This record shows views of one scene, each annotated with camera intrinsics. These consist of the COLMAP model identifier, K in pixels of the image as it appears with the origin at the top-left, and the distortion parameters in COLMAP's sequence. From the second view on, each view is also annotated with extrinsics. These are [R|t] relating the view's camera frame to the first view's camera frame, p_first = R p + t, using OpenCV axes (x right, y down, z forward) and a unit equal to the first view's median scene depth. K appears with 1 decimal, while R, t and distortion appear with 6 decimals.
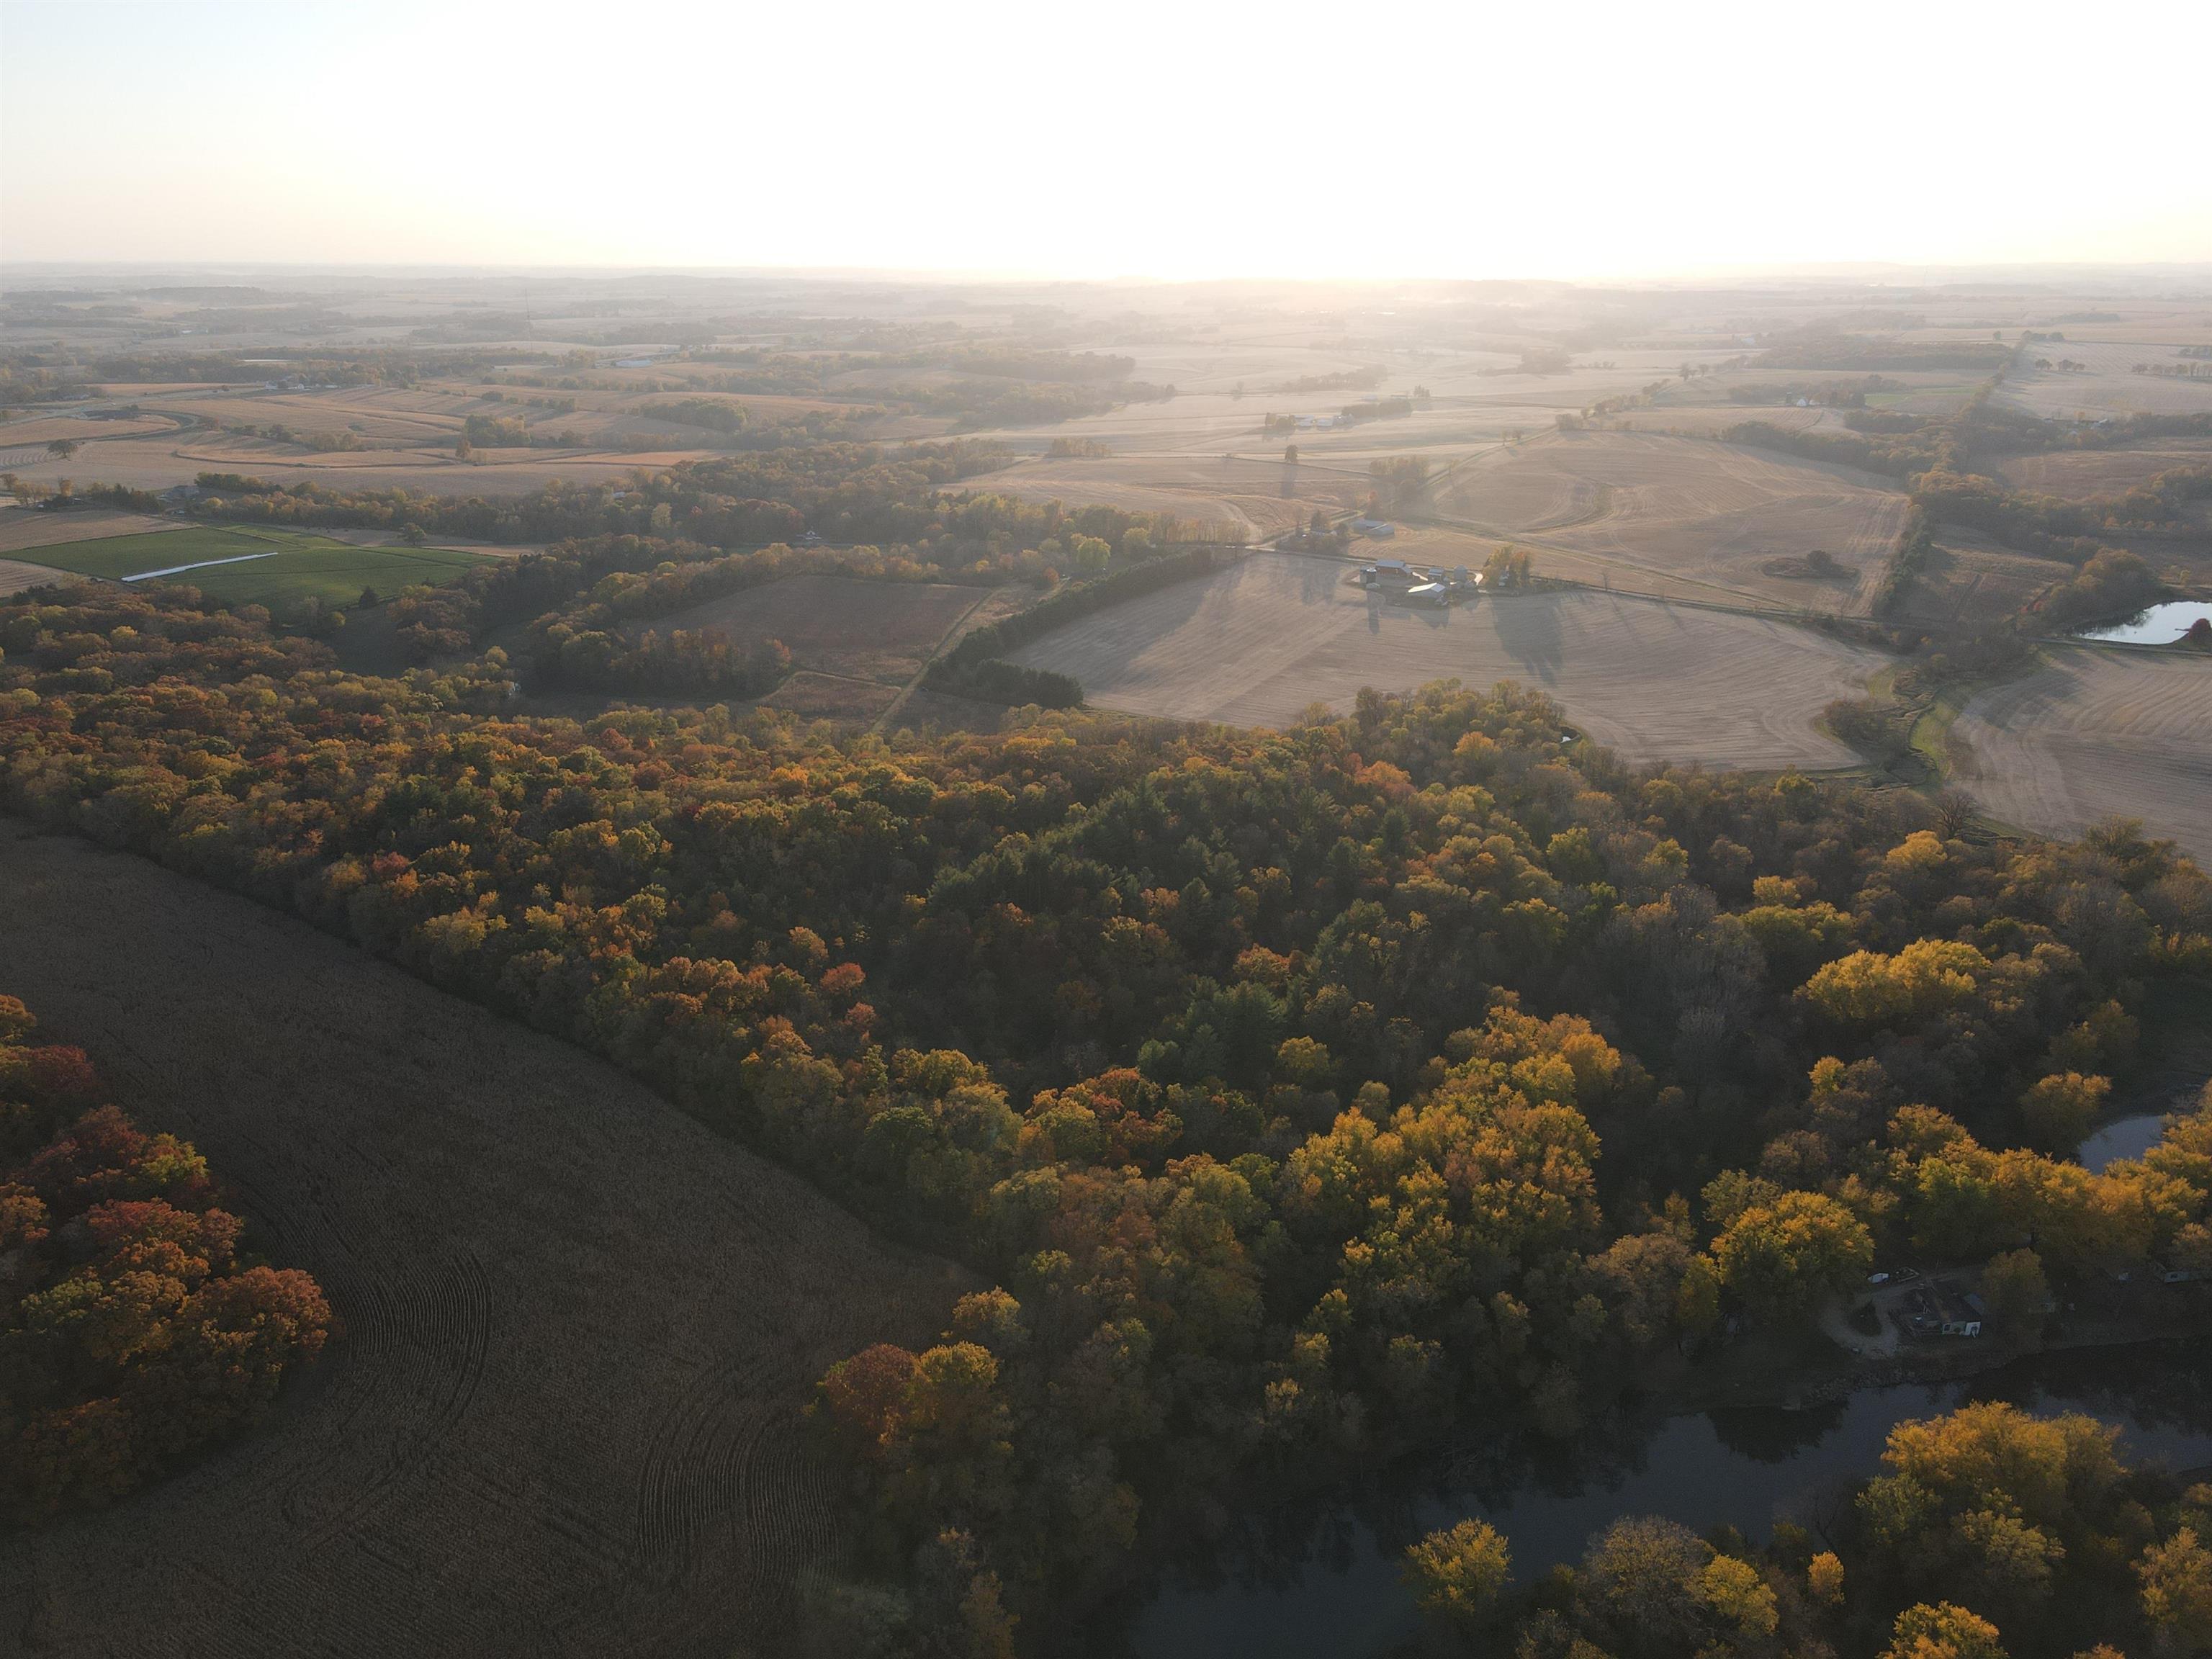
lens RADIAL K [[1659.8, 0, 1108.0], [0, 1659.8, 827.1], [0, 0, 1]] dist [0.007863, 0.008883]
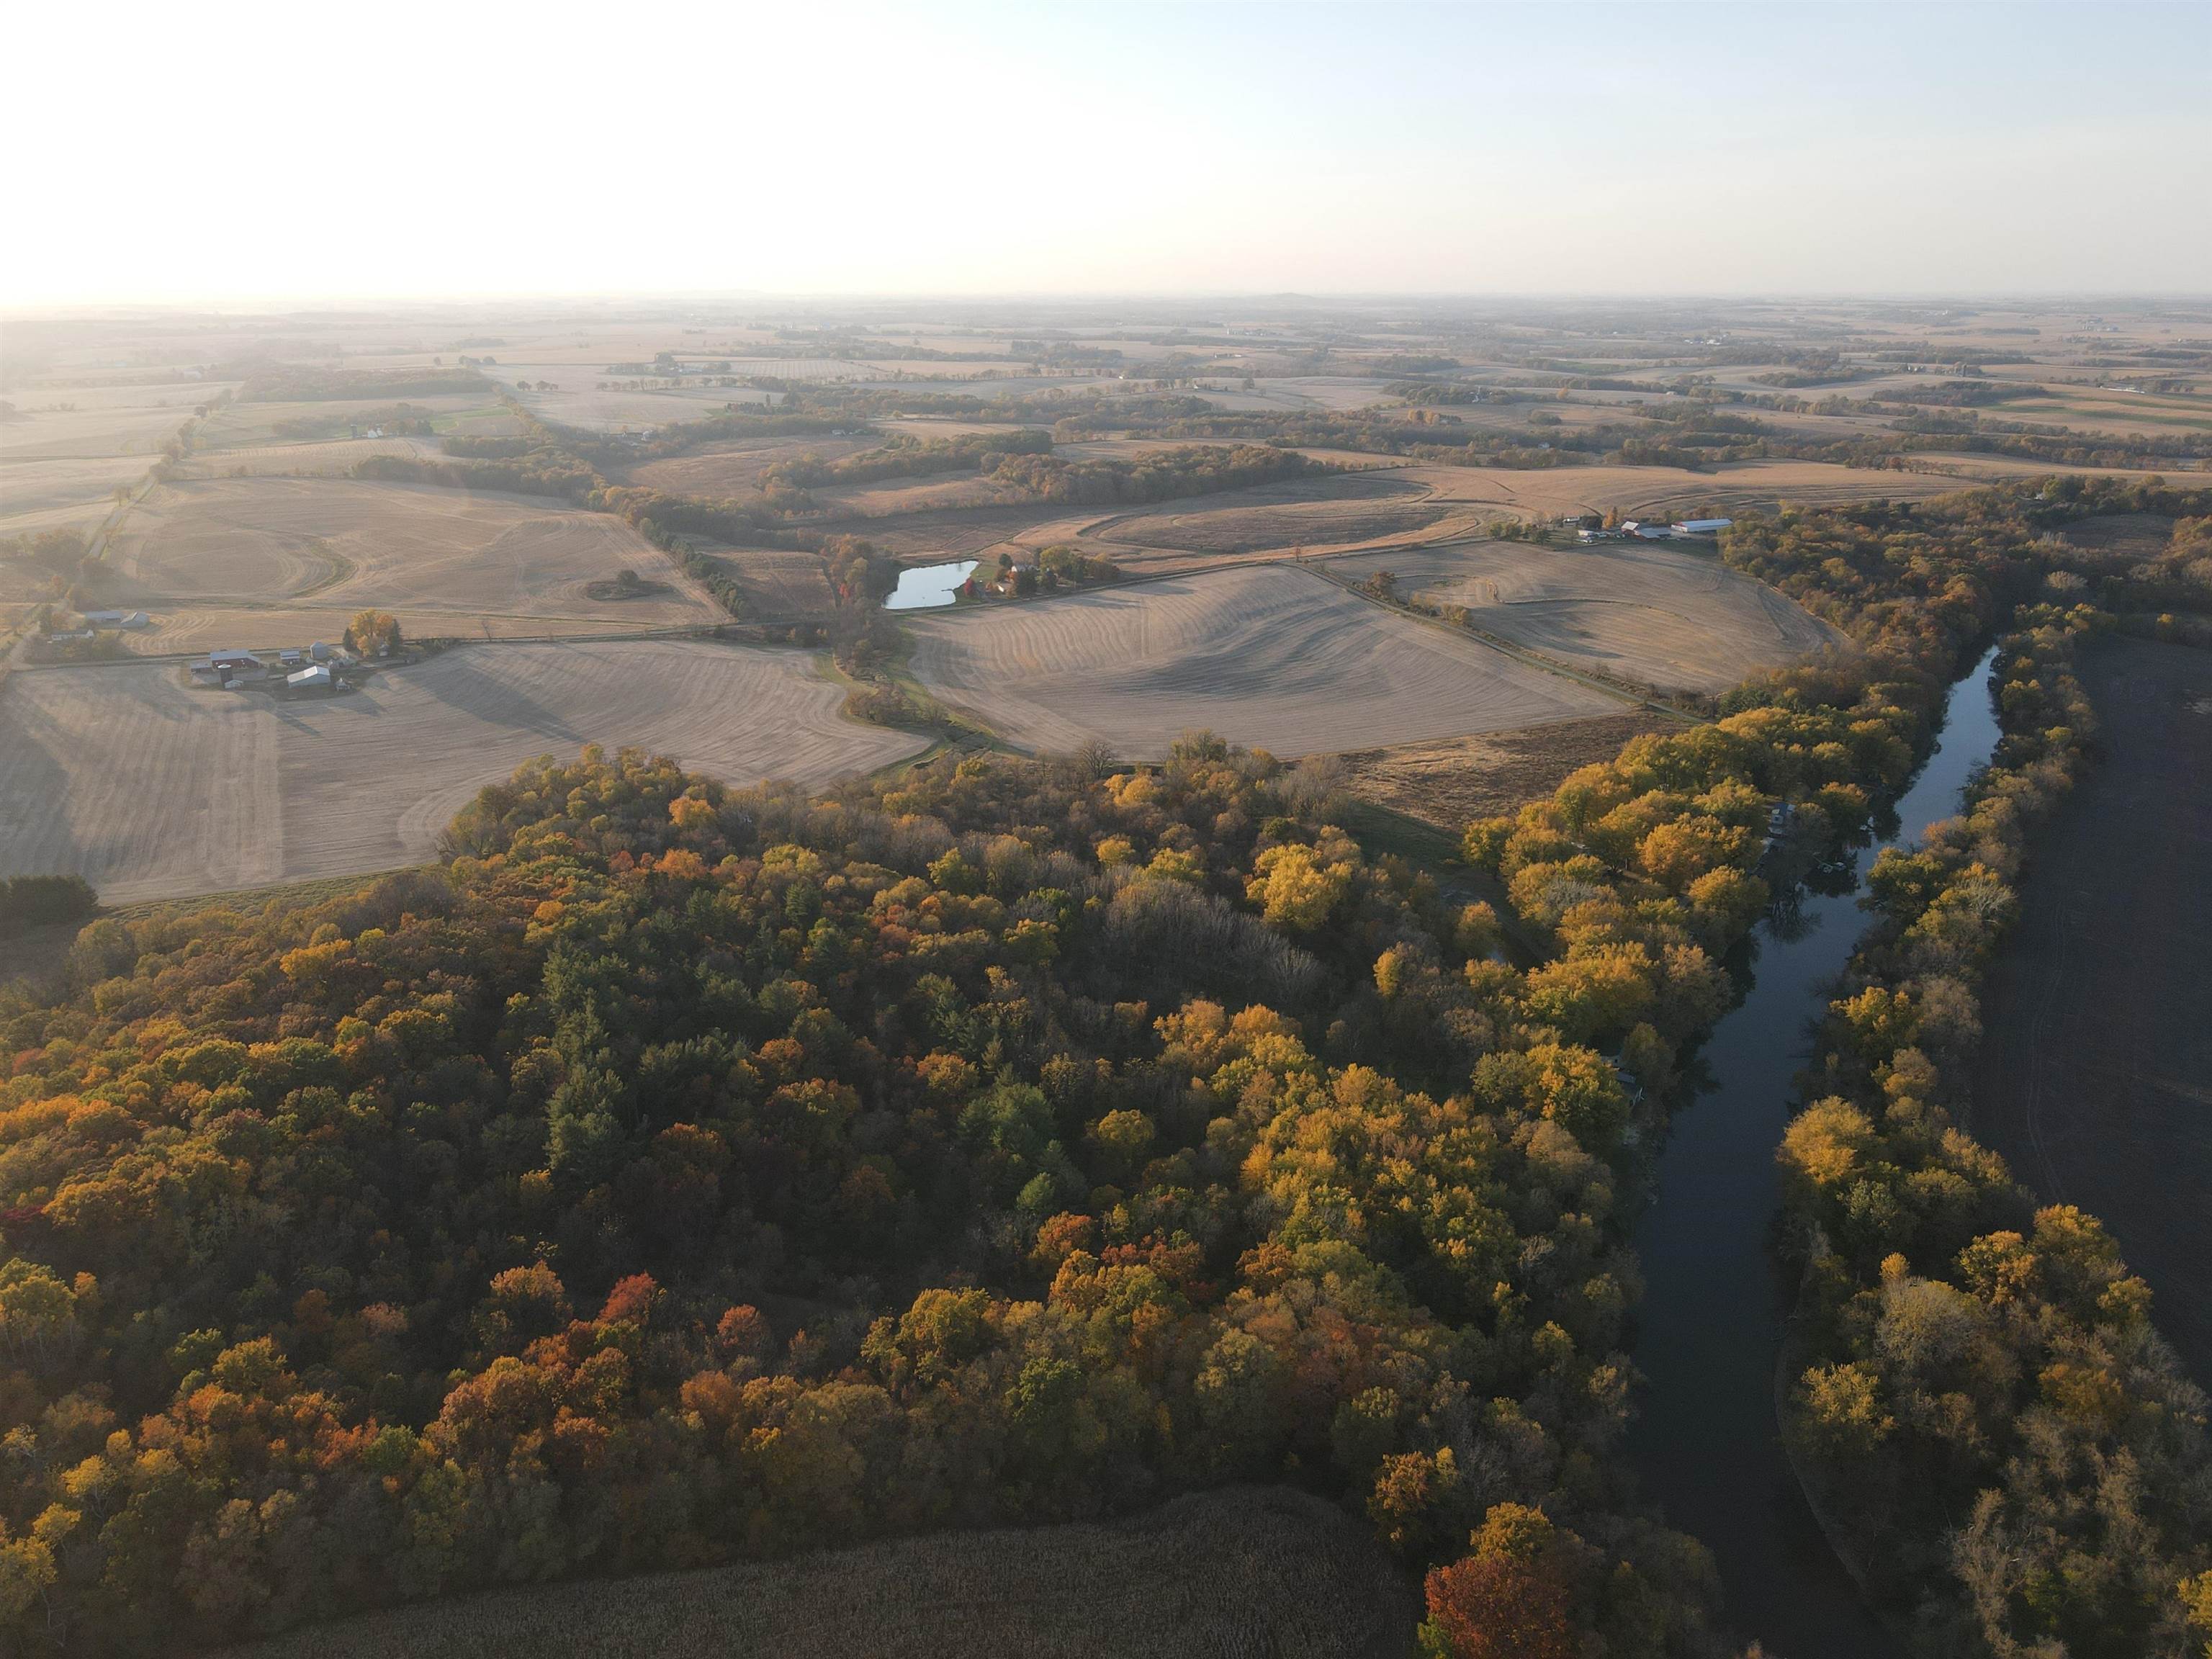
lens RADIAL K [[1659.8, 0, 1107.5], [0, 1659.8, 832.5], [0, 0, 1]] dist [0.007863, 0.008883]
pose [[0.557141, -0.258047, 0.789307, -0.181865], [0.268655, 0.955388, 0.122711, -0.042666], [-0.785760, 0.143684, 0.601611, 0.132481]]
